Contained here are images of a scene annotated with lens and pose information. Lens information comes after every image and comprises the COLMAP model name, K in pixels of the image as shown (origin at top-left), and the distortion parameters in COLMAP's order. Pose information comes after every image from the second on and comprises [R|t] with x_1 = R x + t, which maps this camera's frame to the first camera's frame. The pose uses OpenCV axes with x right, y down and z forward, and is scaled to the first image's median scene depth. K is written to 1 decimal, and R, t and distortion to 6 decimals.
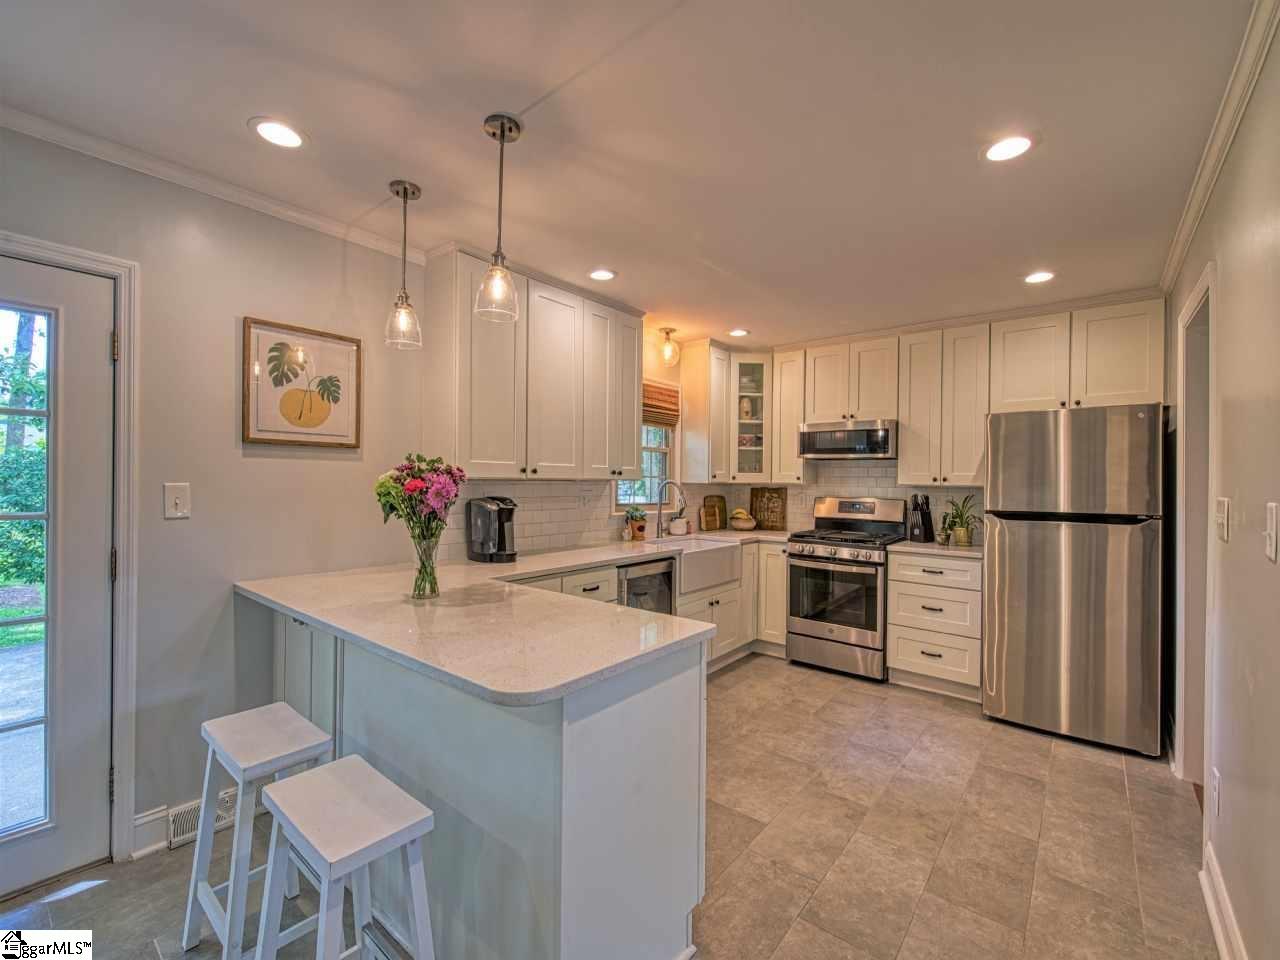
lens RADIAL K [[550.1, 0, 639.5], [0, 550.1, 477.5], [0, 0, 1]] dist [0.001521, 0.000026]
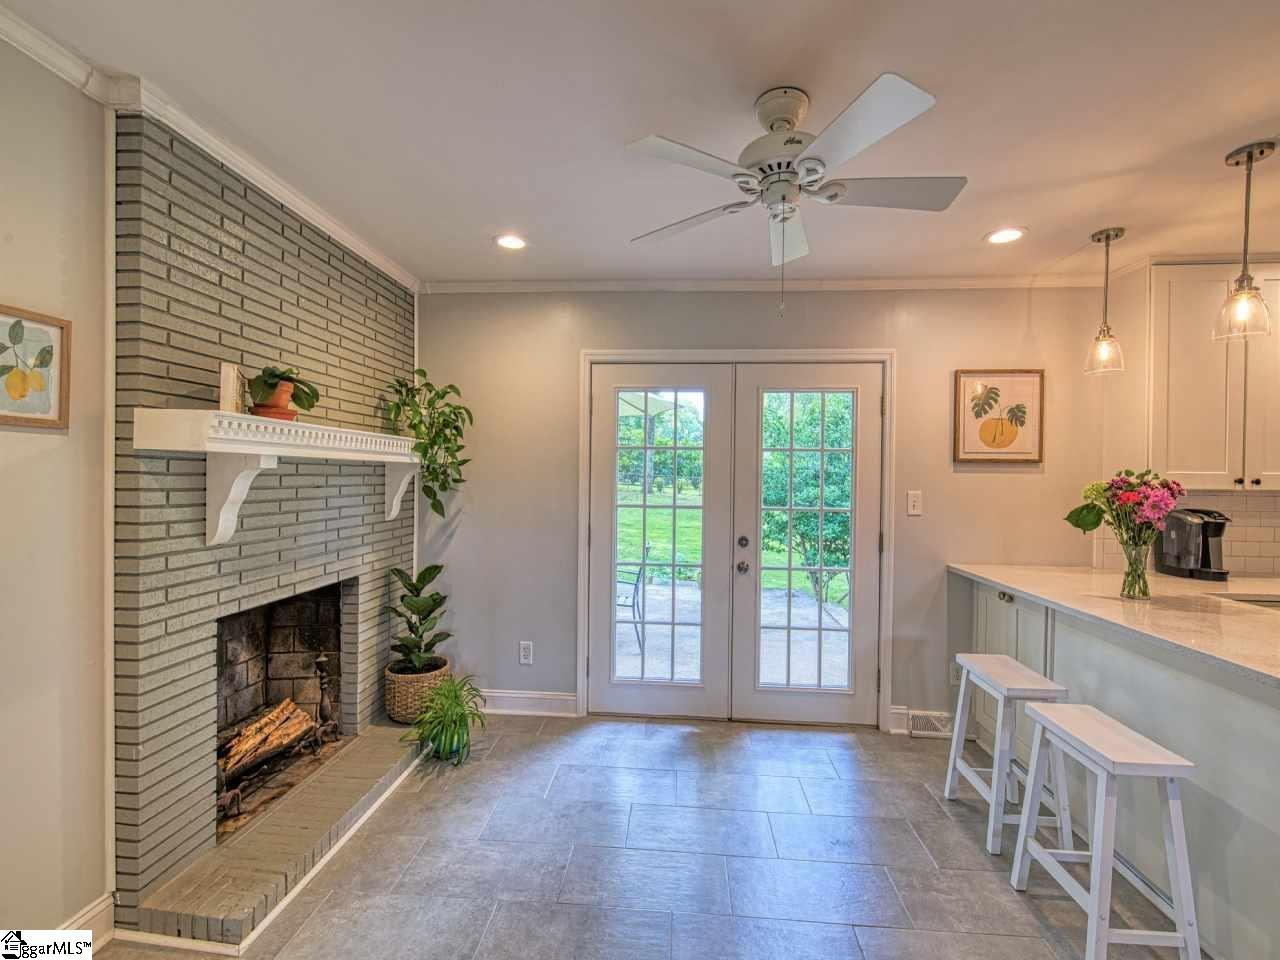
lens RADIAL K [[551.7, 0, 646.4], [0, 551.7, 482.9], [0, 0, 1]] dist [0.001427, -0.000131]
pose [[0.574263, 0.004069, -0.818661, -0.022025], [-0.000918, 0.999990, 0.004326, -0.010177], [0.818671, -0.001733, 0.574261, -0.239294]]
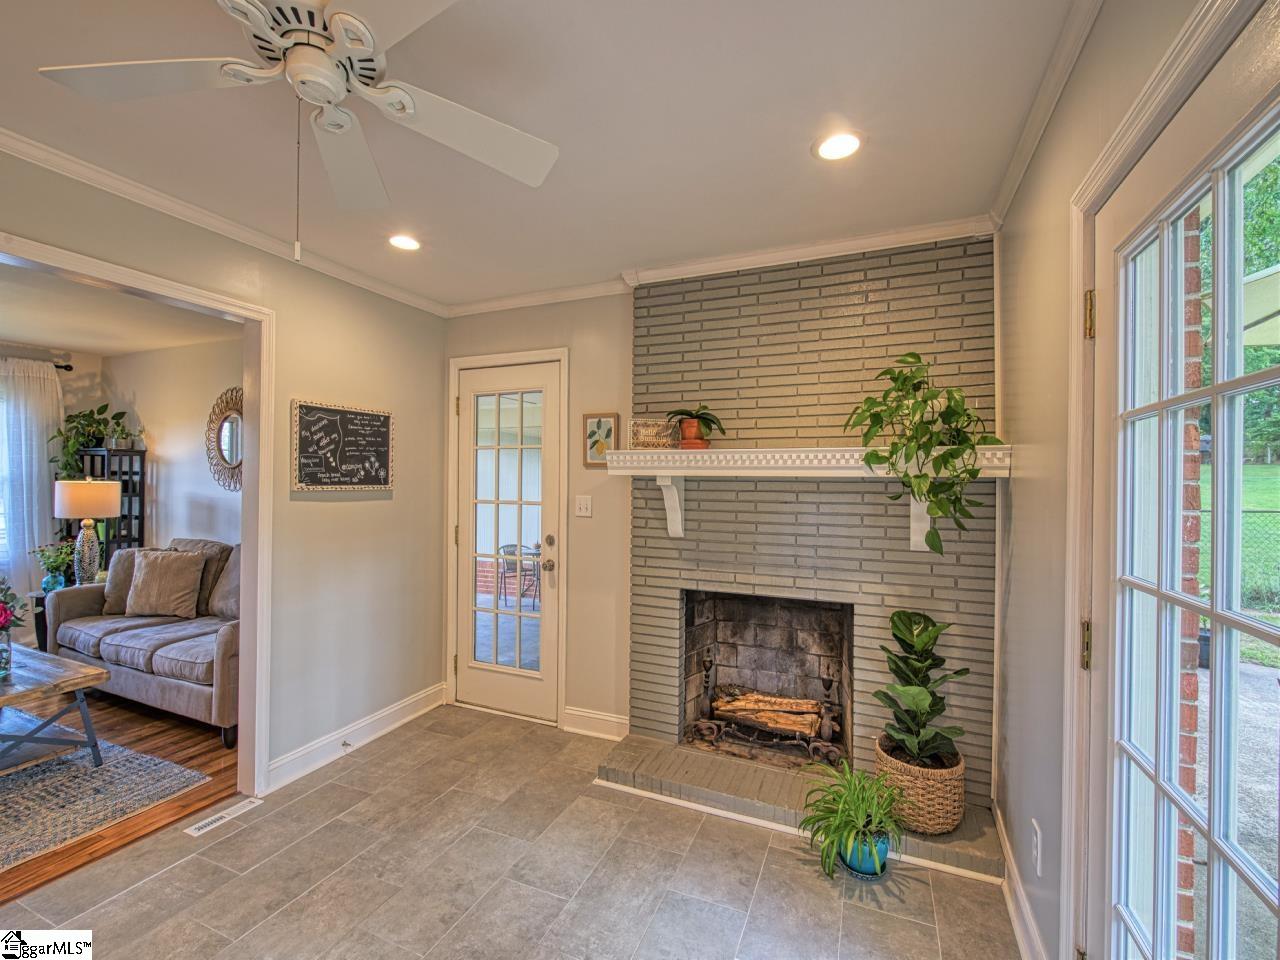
lens RADIAL K [[547.0, 0, 647.0], [0, 547.0, 485.4], [0, 0, 1]] dist [0.000677, -0.000327]
pose [[-0.959739, -0.023619, -0.279899, -0.408449], [-0.022407, 0.999721, -0.007531, -0.014681], [0.279998, -0.000956, -0.960000, 0.417462]]
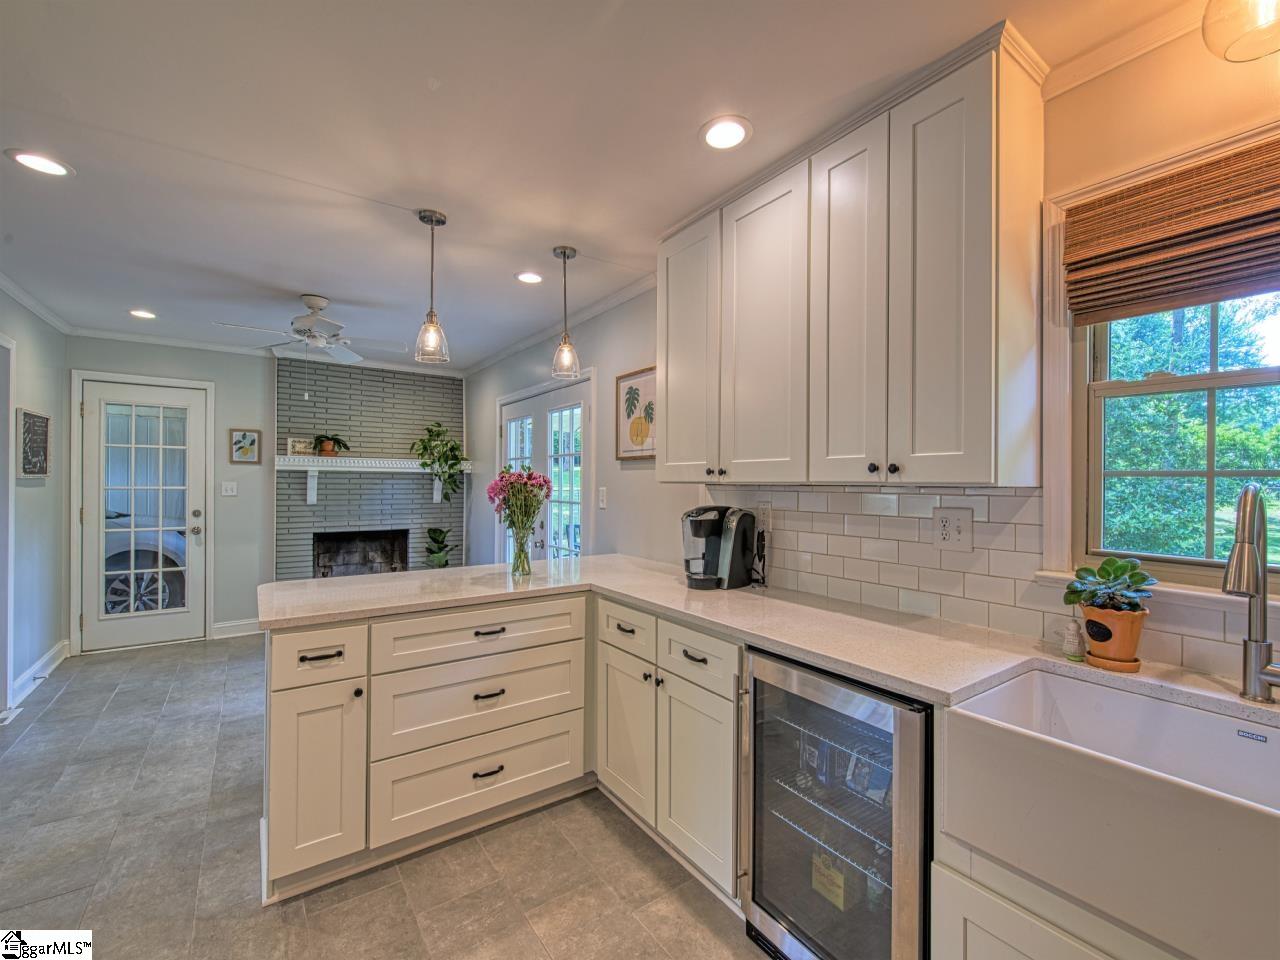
lens RADIAL K [[551.7, 0, 646.4], [0, 551.7, 482.9], [0, 0, 1]] dist [0.001427, -0.000131]
pose [[-0.265619, -0.015218, -0.963958, 0.410127], [-0.006177, 0.999882, -0.014083, 0.010251], [0.964058, 0.002214, -0.265681, 0.854010]]
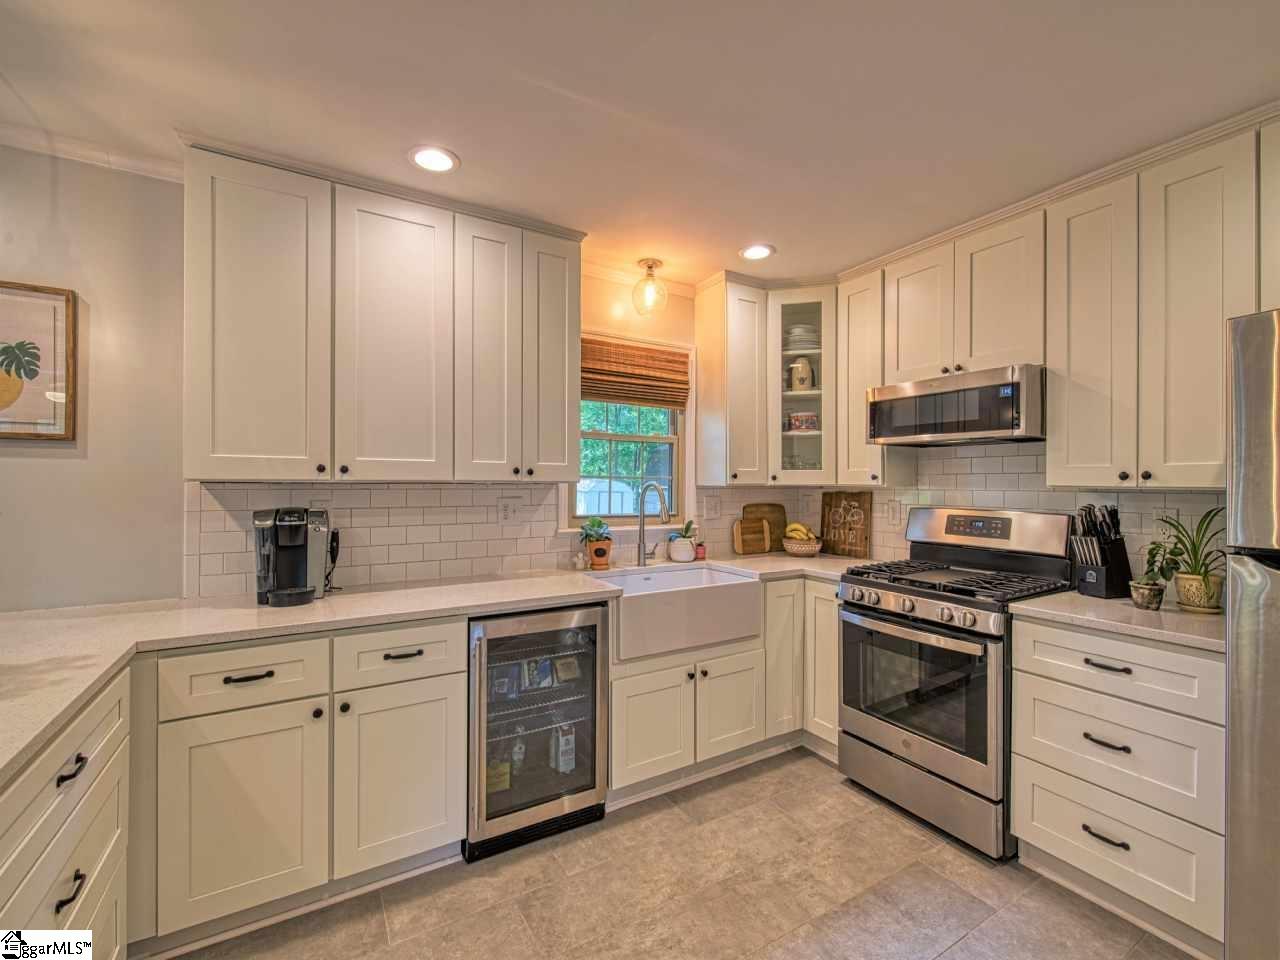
lens RADIAL K [[549.7, 0, 640.0], [0, 549.7, 480.0], [0, 0, 1]] dist [-0.001185, -0.000799]
pose [[0.941272, -0.009700, -0.337511, 0.291418], [0.008982, 0.999953, -0.003689, 0.005214], [0.337531, 0.000441, 0.941314, 0.382668]]
